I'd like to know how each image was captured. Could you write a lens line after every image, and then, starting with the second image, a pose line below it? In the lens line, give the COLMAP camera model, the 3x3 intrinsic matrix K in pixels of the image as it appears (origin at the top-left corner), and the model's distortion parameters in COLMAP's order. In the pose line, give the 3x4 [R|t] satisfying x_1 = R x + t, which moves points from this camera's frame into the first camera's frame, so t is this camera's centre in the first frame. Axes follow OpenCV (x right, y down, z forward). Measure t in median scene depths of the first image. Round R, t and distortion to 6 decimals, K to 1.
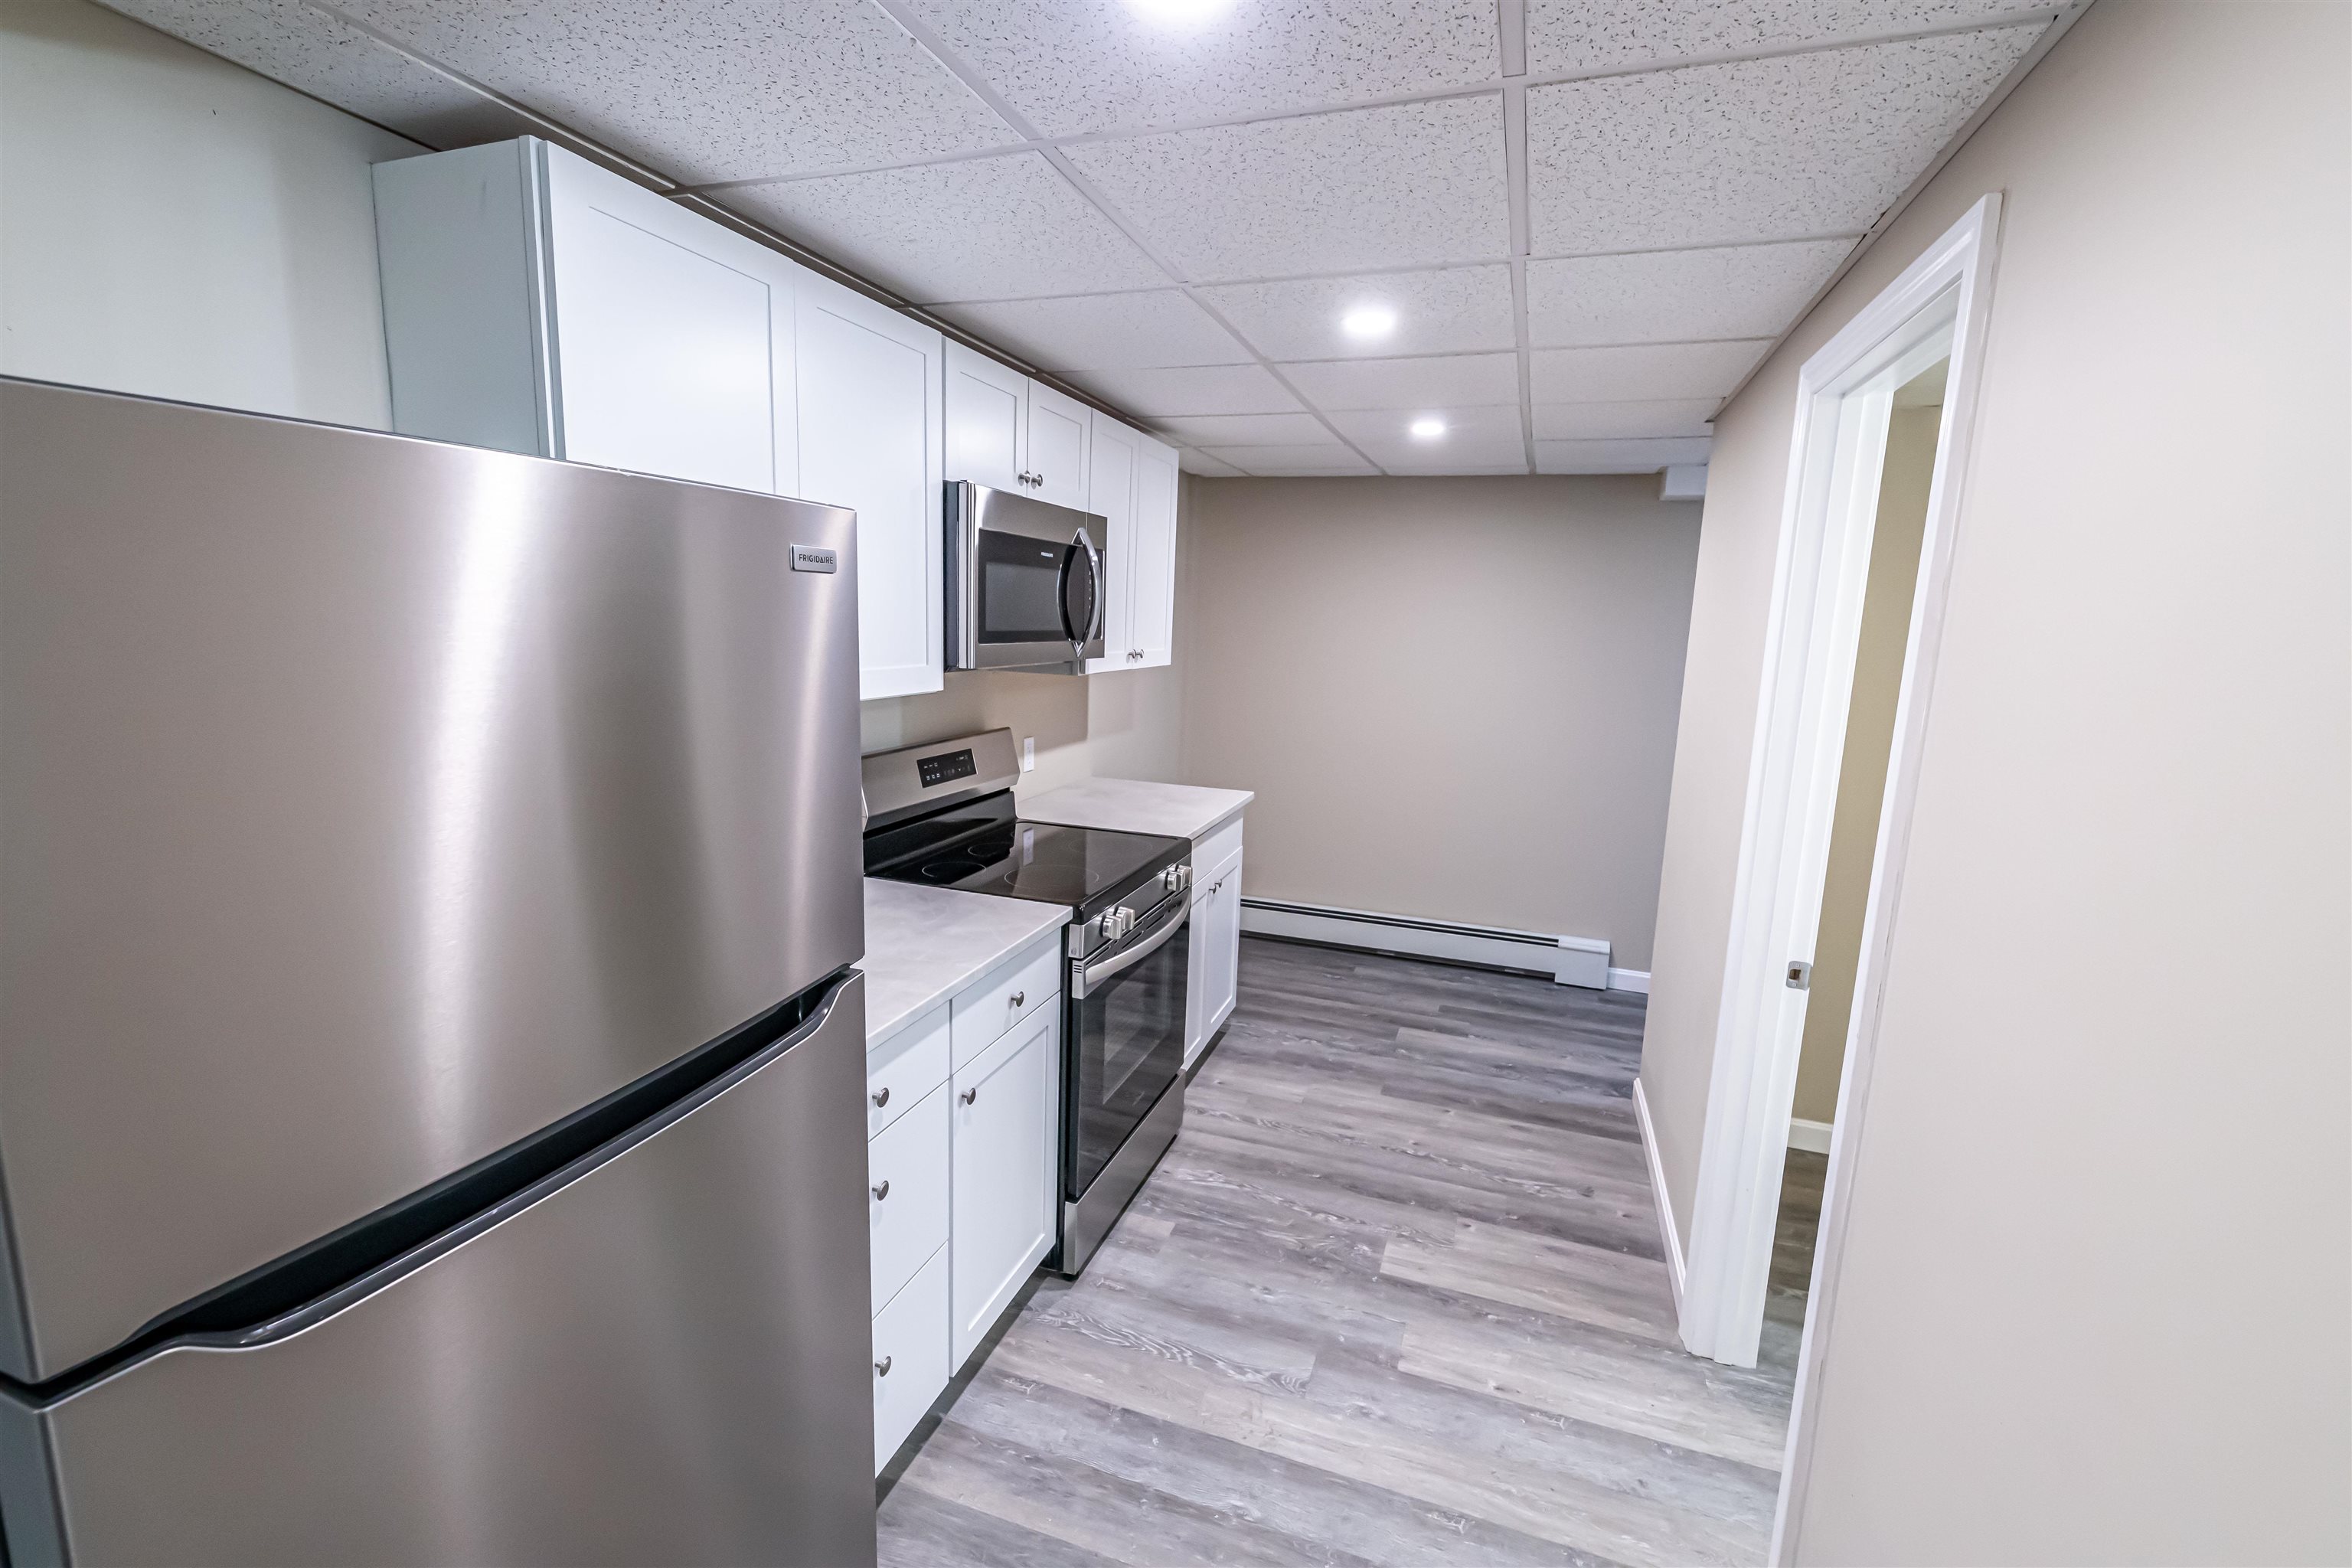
lens RADIAL K [[1044.3, 0, 1176.0], [0, 1044.3, 784.0], [0, 0, 1]] dist [-0.001052, -0.000123]
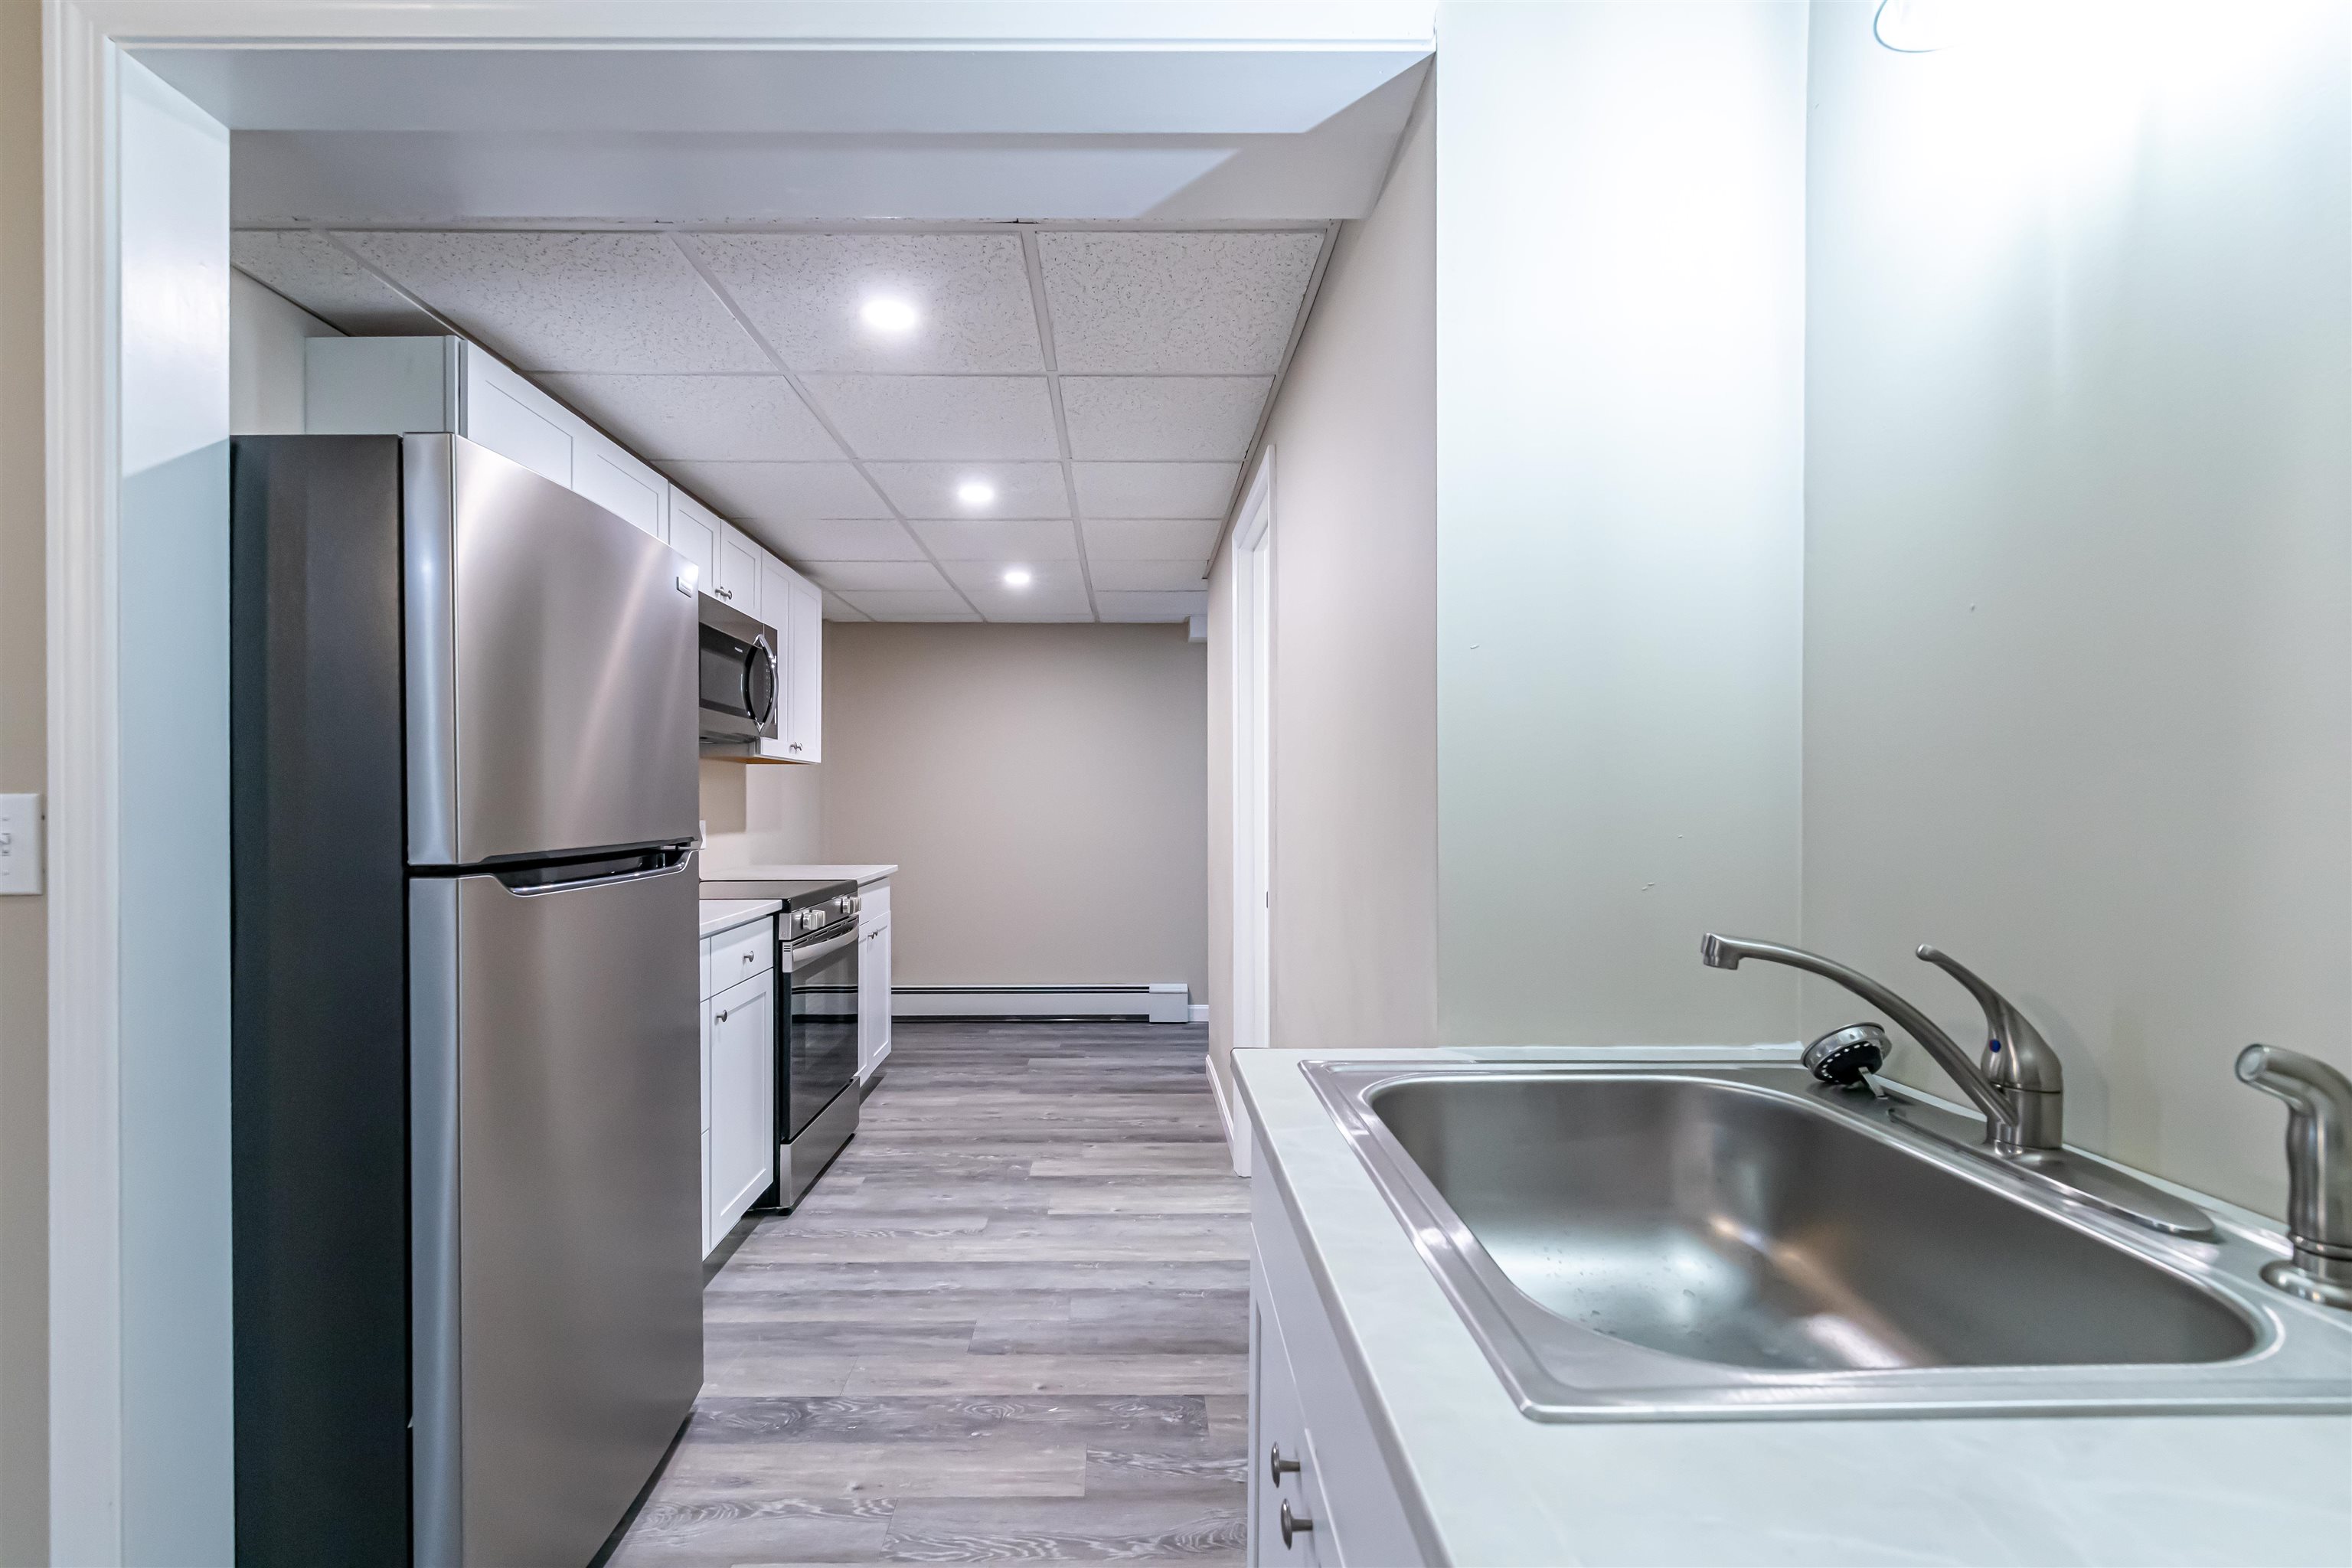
lens RADIAL K [[1049.8, 0, 1156.0], [0, 1049.8, 812.9], [0, 0, 1]] dist [-0.000936, -0.000091]
pose [[0.936082, -0.040182, 0.349478, -0.094943], [0.089935, 0.987776, -0.127321, 0.181806], [-0.340090, 0.150614, 0.928253, -0.338484]]
